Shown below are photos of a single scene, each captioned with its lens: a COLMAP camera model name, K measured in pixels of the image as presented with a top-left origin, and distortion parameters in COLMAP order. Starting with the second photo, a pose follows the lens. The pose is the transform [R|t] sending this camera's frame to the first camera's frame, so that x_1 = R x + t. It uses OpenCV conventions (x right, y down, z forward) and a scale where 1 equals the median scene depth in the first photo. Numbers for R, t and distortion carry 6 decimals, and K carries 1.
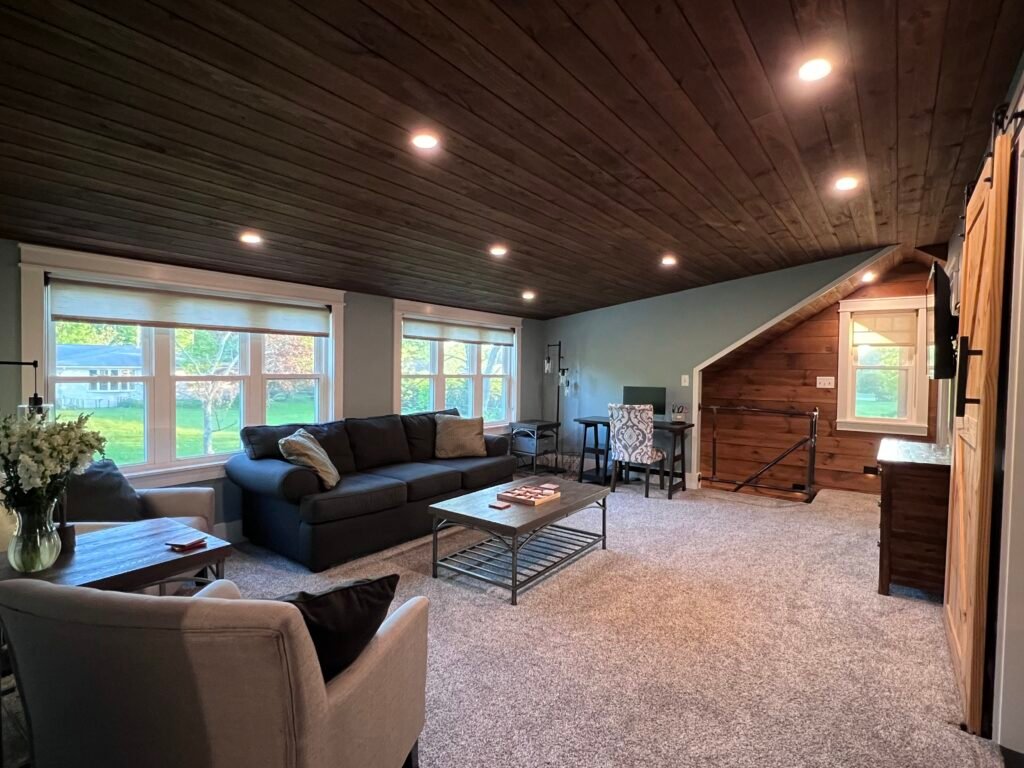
lens RADIAL K [[518.7, 0, 512.0], [0, 518.7, 384.0], [0, 0, 1]] dist [0.000720, -0.000448]
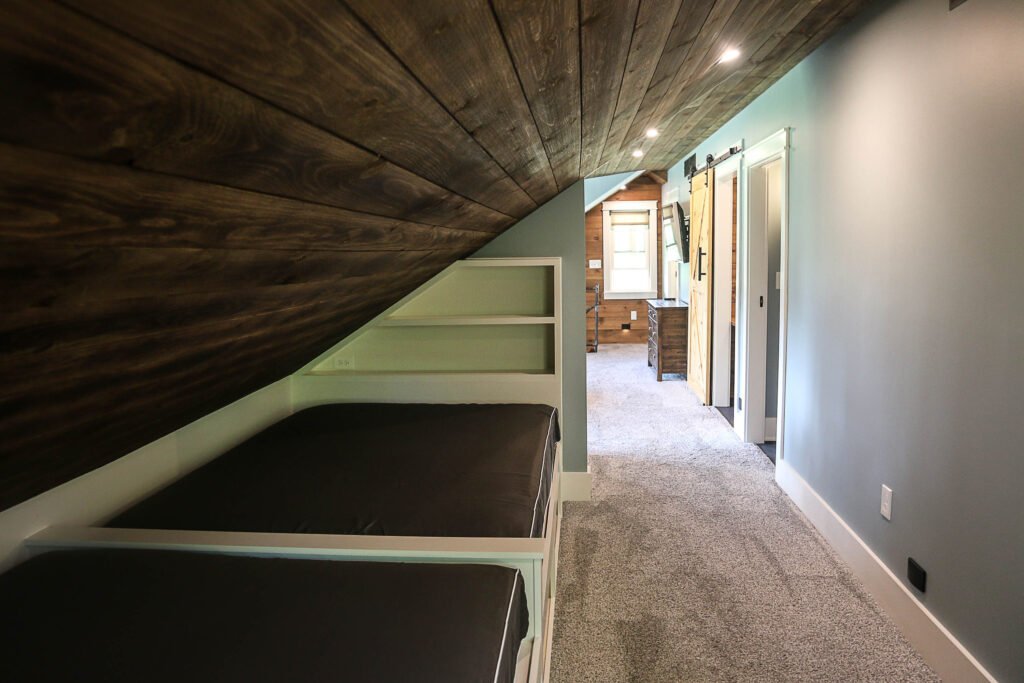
lens RADIAL K [[750.6, 0, 512.0], [0, 750.6, 341.5], [0, 0, 1]] dist [-0.122848, 0.131208]
pose [[0.847607, -0.100651, 0.520991, -0.600933], [0.050144, 0.992645, 0.110191, -0.028685], [-0.528250, -0.067274, 0.846420, -0.523193]]
